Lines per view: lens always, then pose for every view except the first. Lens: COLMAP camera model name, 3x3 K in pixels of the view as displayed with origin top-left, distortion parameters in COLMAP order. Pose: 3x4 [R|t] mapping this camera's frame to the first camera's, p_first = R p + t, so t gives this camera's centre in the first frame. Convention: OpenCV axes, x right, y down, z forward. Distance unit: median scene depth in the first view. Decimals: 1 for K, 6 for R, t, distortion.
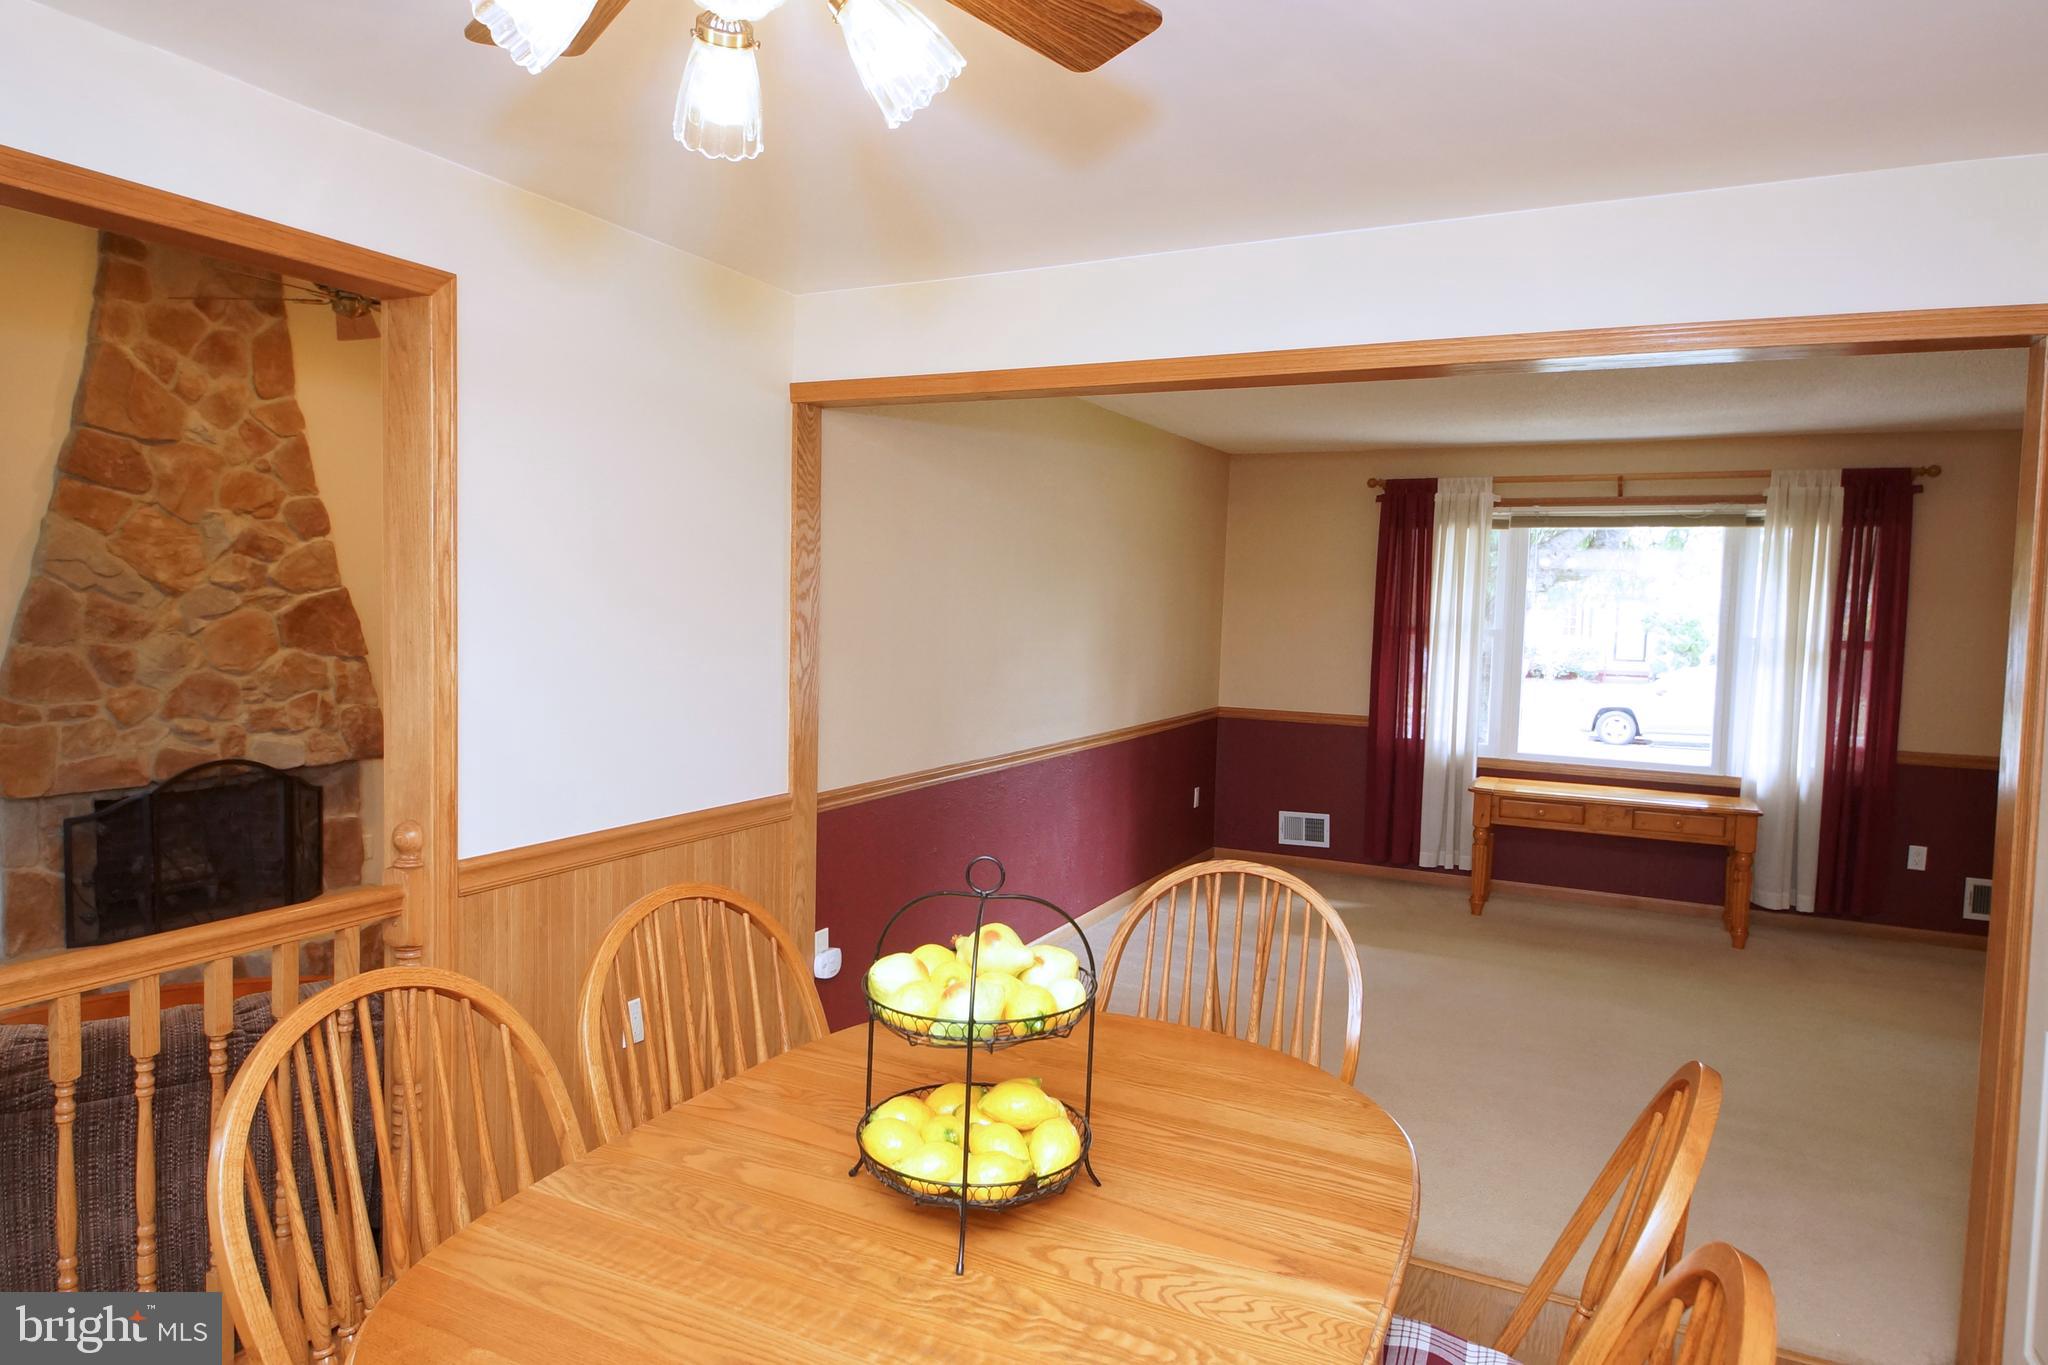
lens RADIAL K [[1249.6, 0, 1017.9], [0, 1249.6, 678.1], [0, 0, 1]] dist [0.025188, -0.002795]
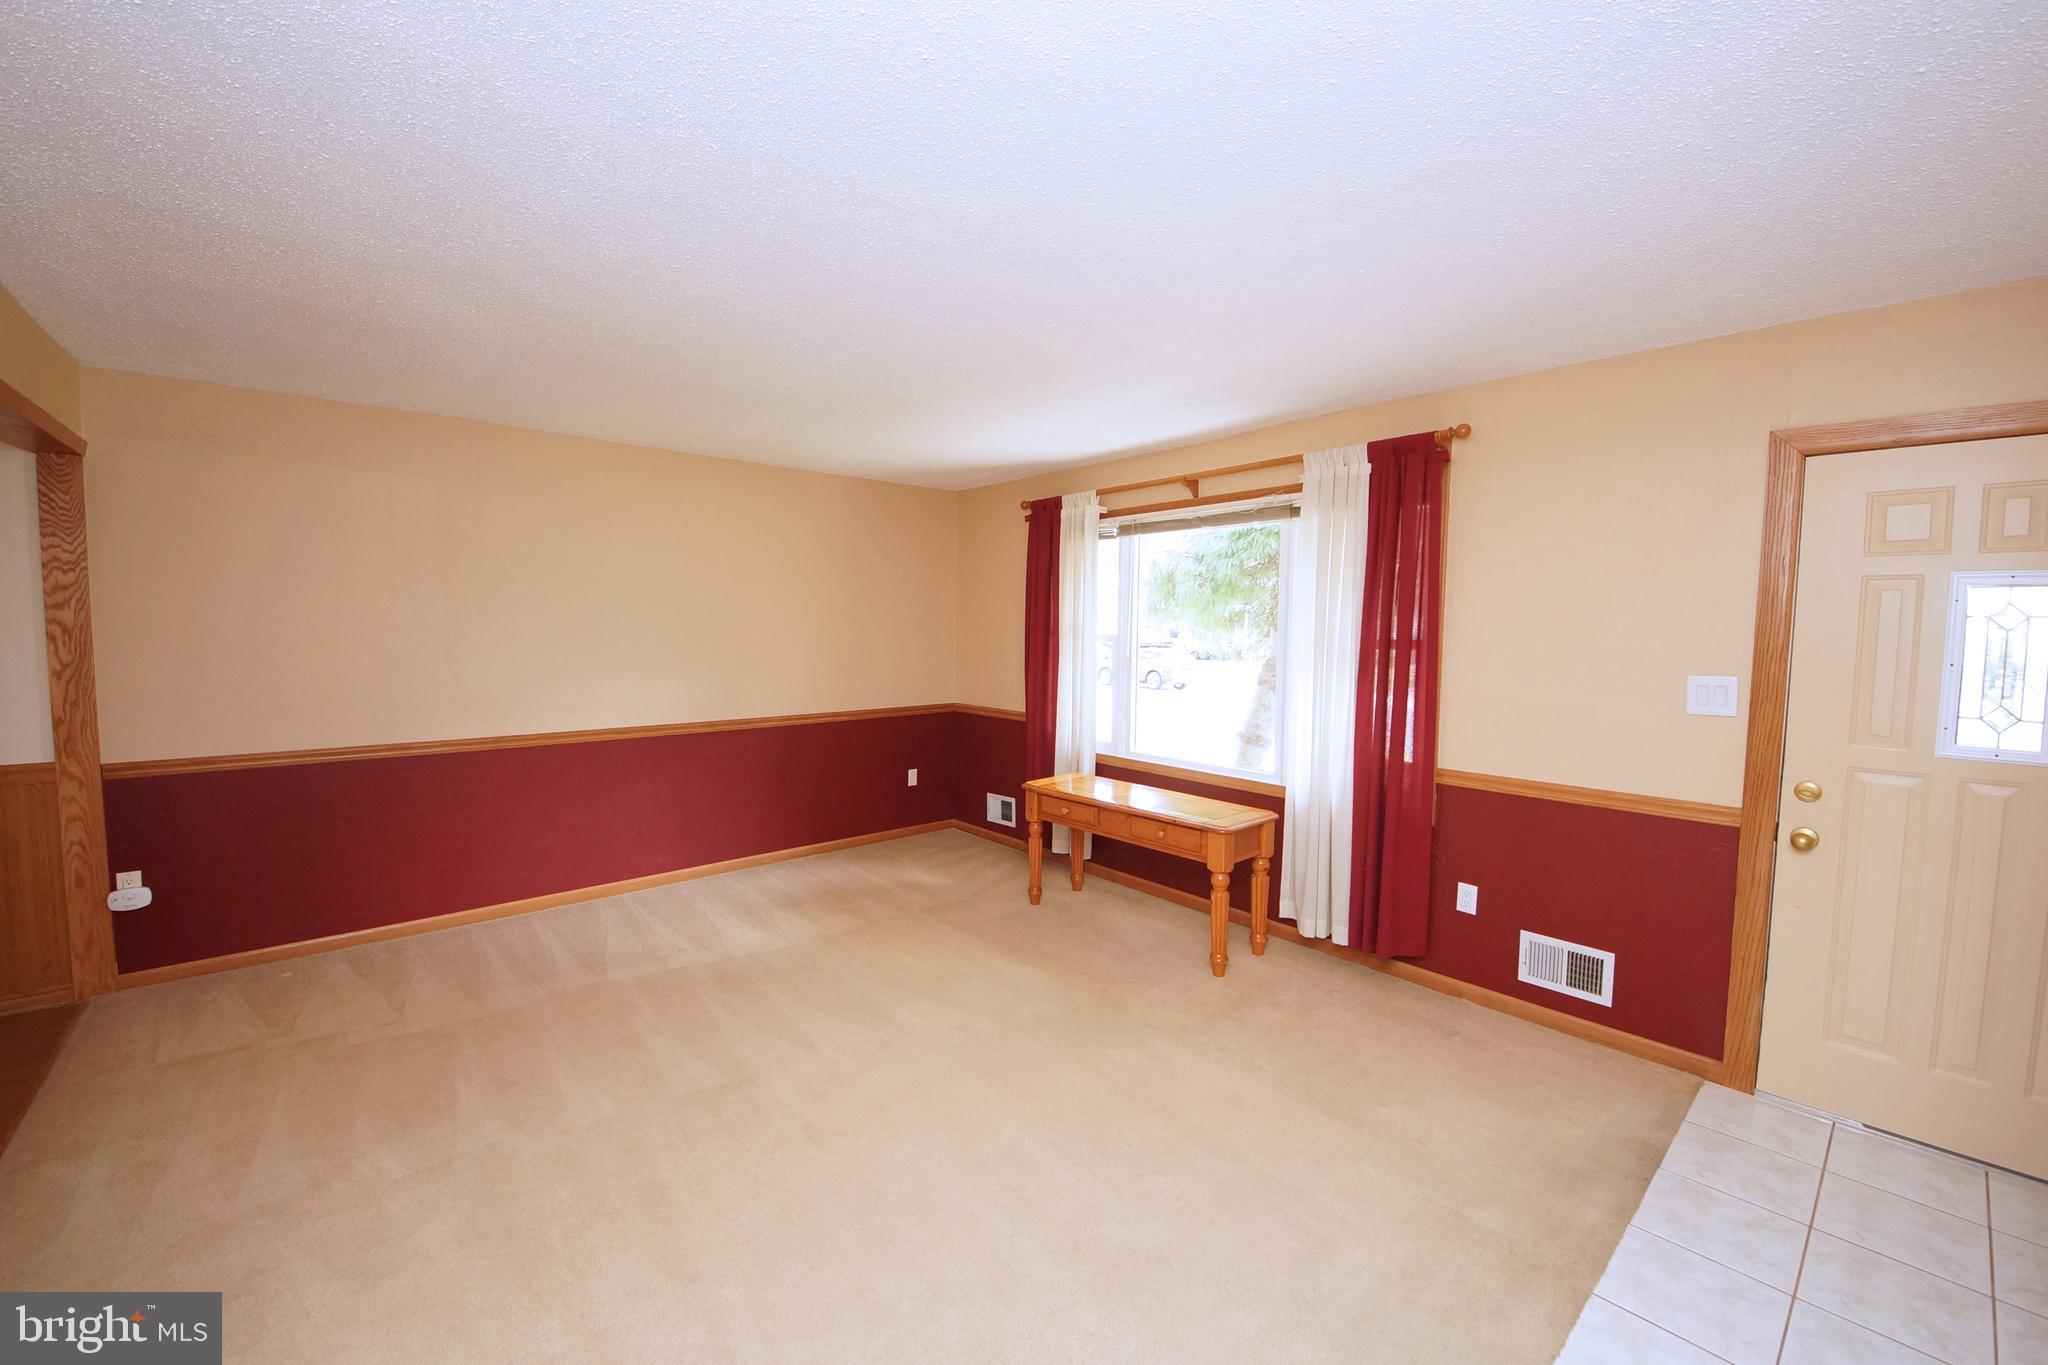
lens RADIAL K [[794.4, 0, 1002.0], [0, 794.4, 680.3], [0, 0, 1]] dist [-0.000370, -0.000403]
pose [[0.921197, 0.008290, -0.389008, 0.584315], [-0.008808, 0.999961, 0.000450, 0.000280], [0.388996, 0.003012, 0.921234, 0.365802]]
